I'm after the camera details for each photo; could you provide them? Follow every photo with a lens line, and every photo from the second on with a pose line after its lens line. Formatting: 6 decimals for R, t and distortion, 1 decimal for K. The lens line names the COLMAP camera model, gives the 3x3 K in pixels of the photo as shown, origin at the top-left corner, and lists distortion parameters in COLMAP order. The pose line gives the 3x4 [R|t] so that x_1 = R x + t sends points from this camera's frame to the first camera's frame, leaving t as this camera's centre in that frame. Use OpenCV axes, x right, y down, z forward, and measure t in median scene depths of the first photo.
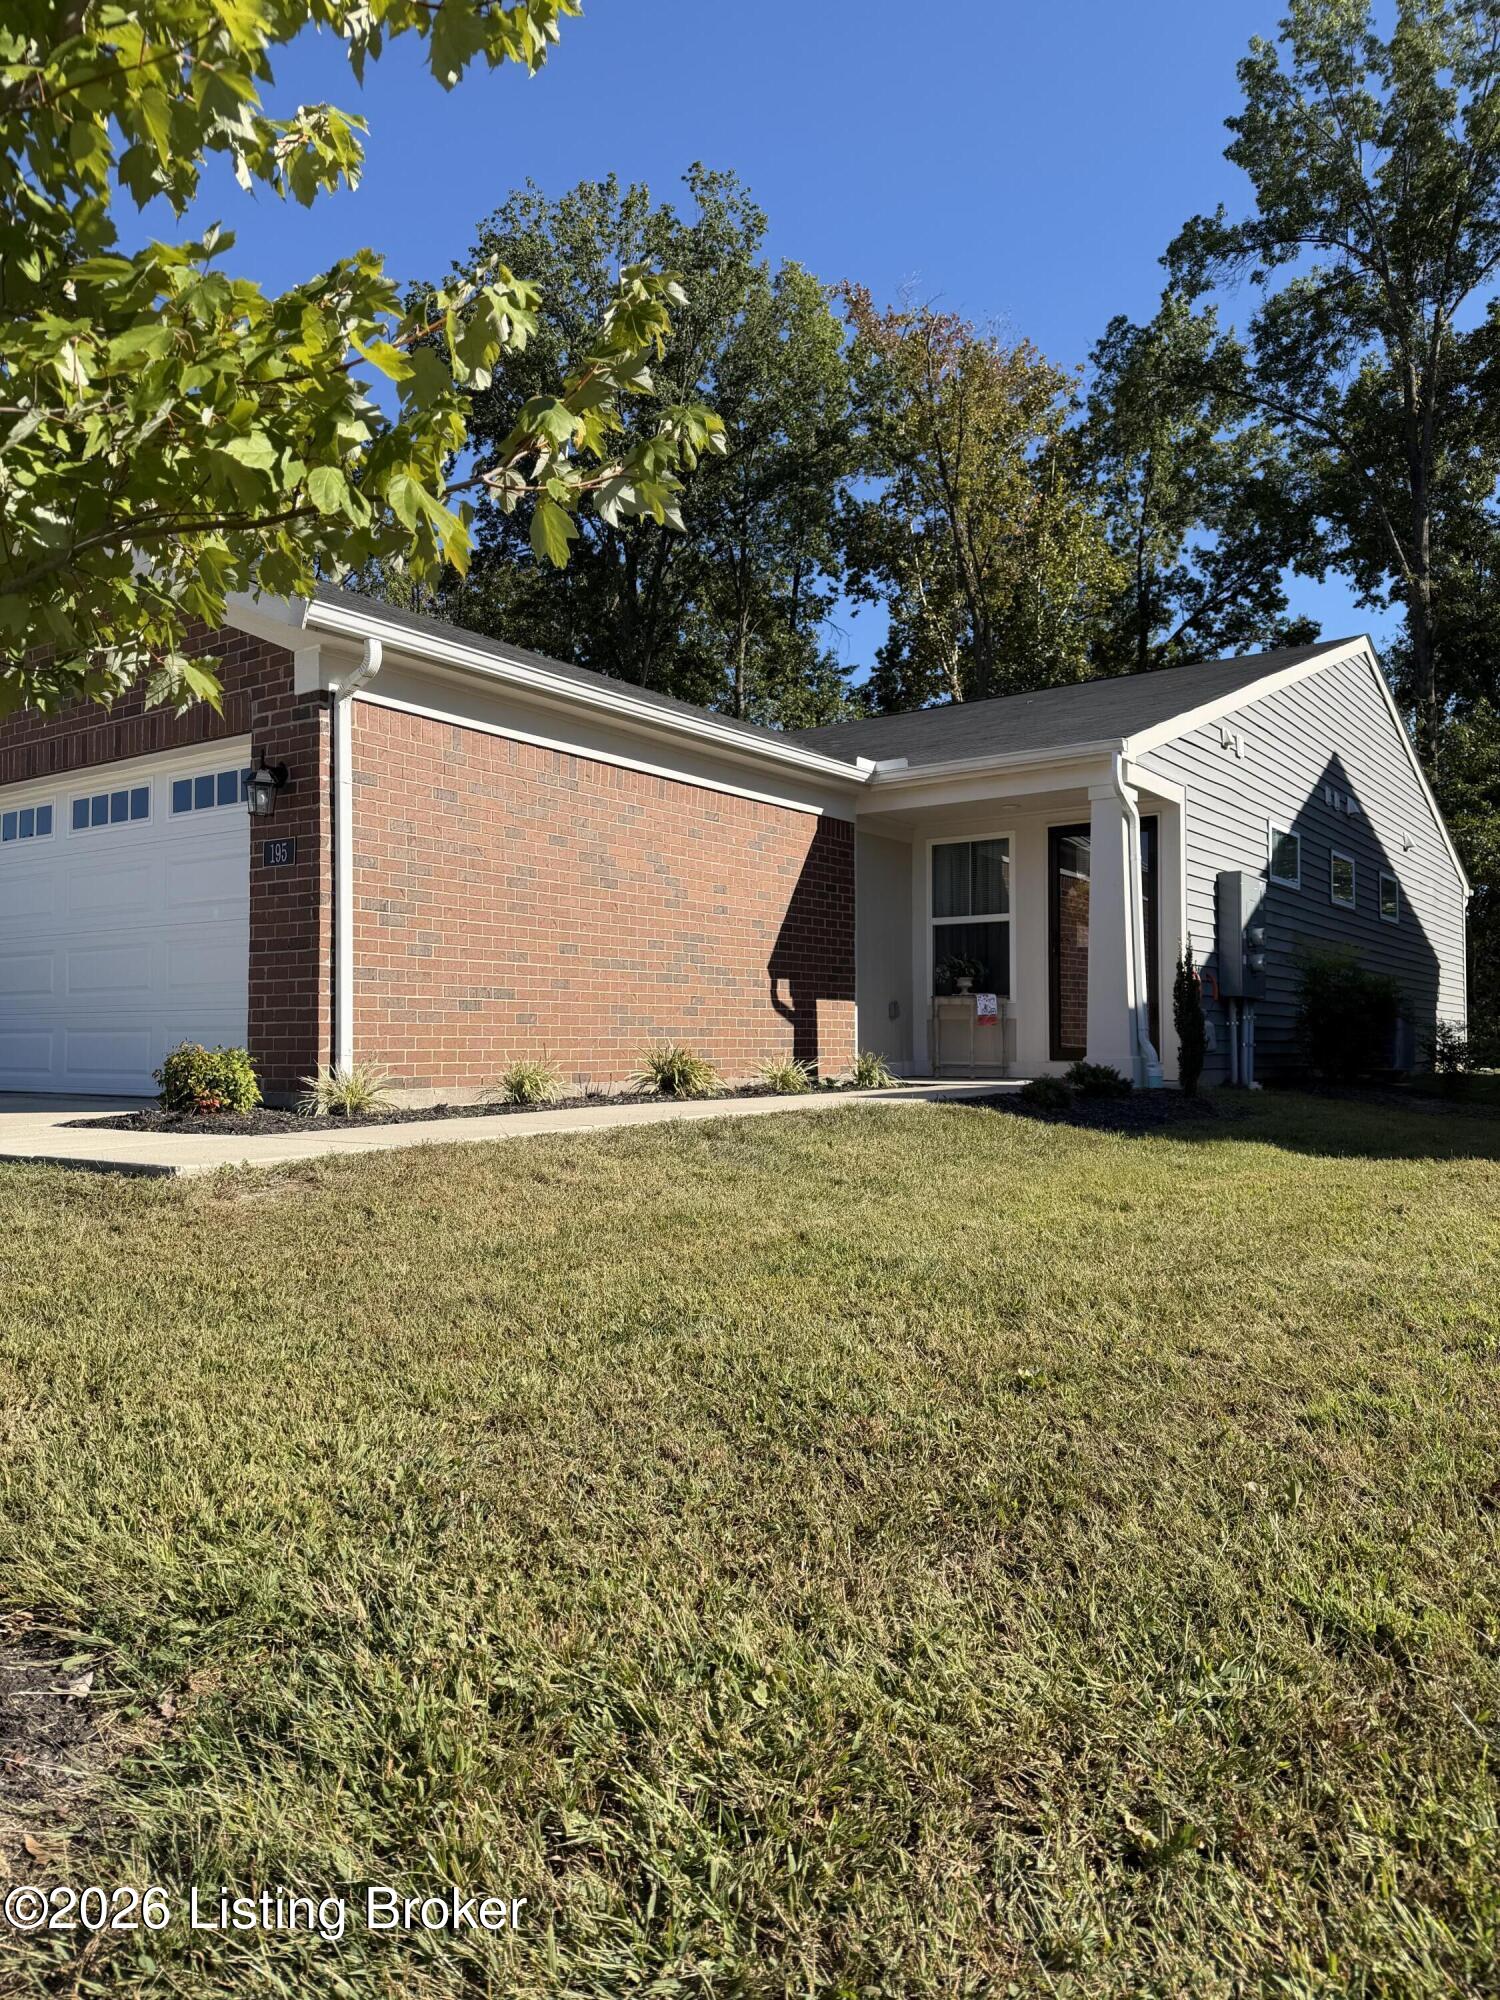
lens RADIAL K [[1388.2, 0, 762.6], [0, 1388.2, 989.1], [0, 0, 1]] dist [0.037757, -0.054392]
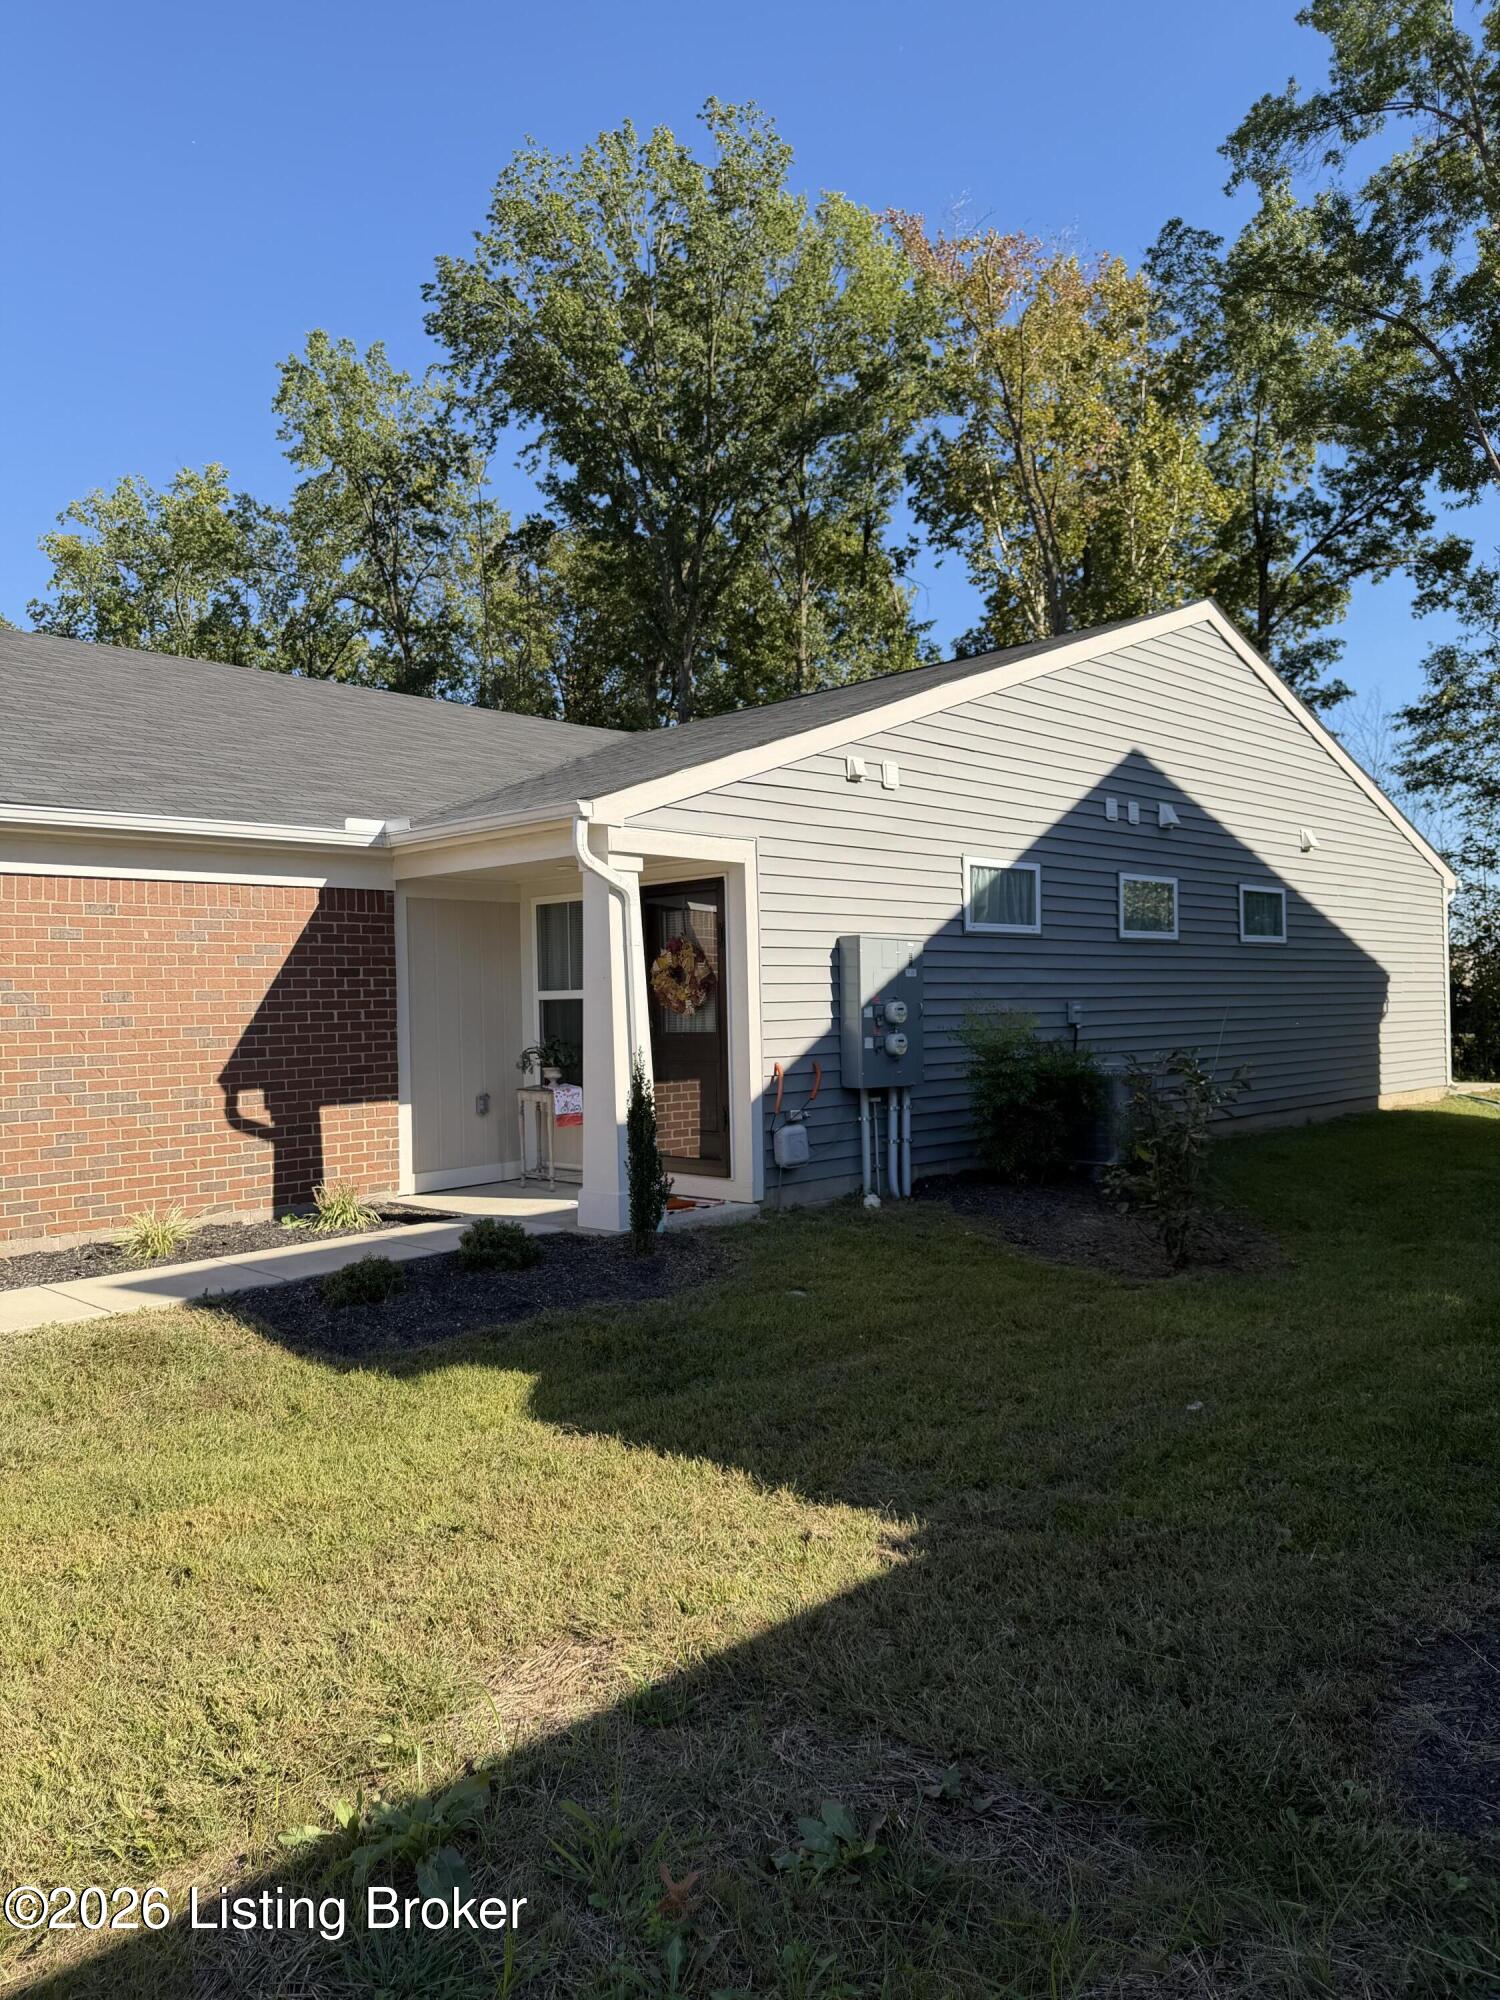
lens RADIAL K [[1388.2, 0, 762.1], [0, 1388.2, 981.1], [0, 0, 1]] dist [0.037757, -0.054392]
pose [[0.987458, -0.017384, -0.156923, 0.119402], [0.022113, 0.999351, 0.028445, -0.023960], [0.156326, -0.031559, 0.987201, 0.058478]]
